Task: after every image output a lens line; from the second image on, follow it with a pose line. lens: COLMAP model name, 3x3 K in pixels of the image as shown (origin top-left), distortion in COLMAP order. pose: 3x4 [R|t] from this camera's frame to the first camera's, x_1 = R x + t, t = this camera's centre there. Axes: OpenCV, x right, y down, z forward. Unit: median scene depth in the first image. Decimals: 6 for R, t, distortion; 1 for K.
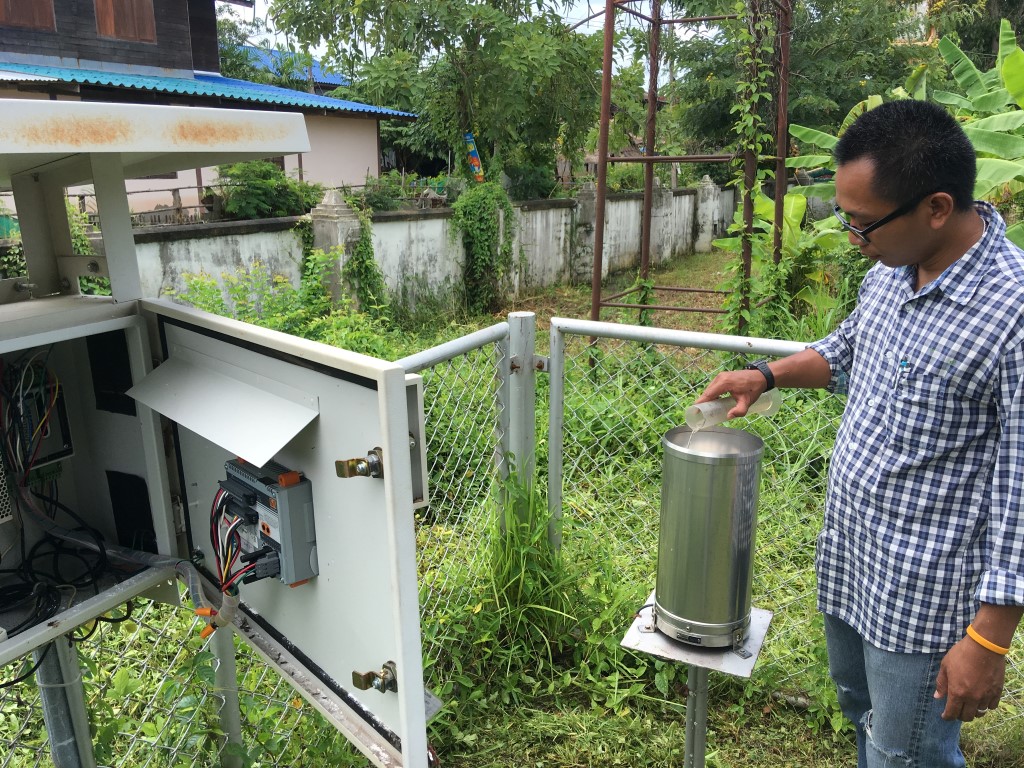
lens RADIAL K [[870.4, 0, 512.0], [0, 870.4, 384.0], [0, 0, 1]] dist [0.094146, -0.144238]
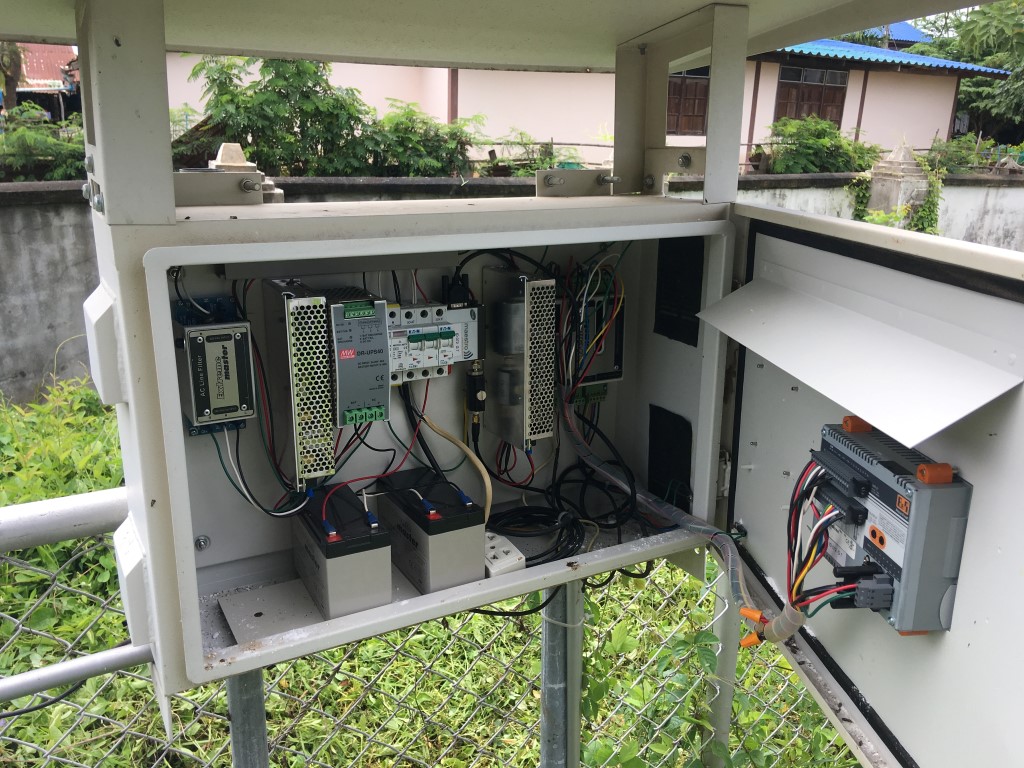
lens RADIAL K [[870.4, 0, 512.0], [0, 870.4, 384.0], [0, 0, 1]] dist [0.094146, -0.144238]
pose [[0.833061, 0.187549, -0.520419, -0.135976], [-0.167285, 0.982136, 0.086161, 0.028908], [0.527282, 0.015281, 0.849553, 0.207285]]
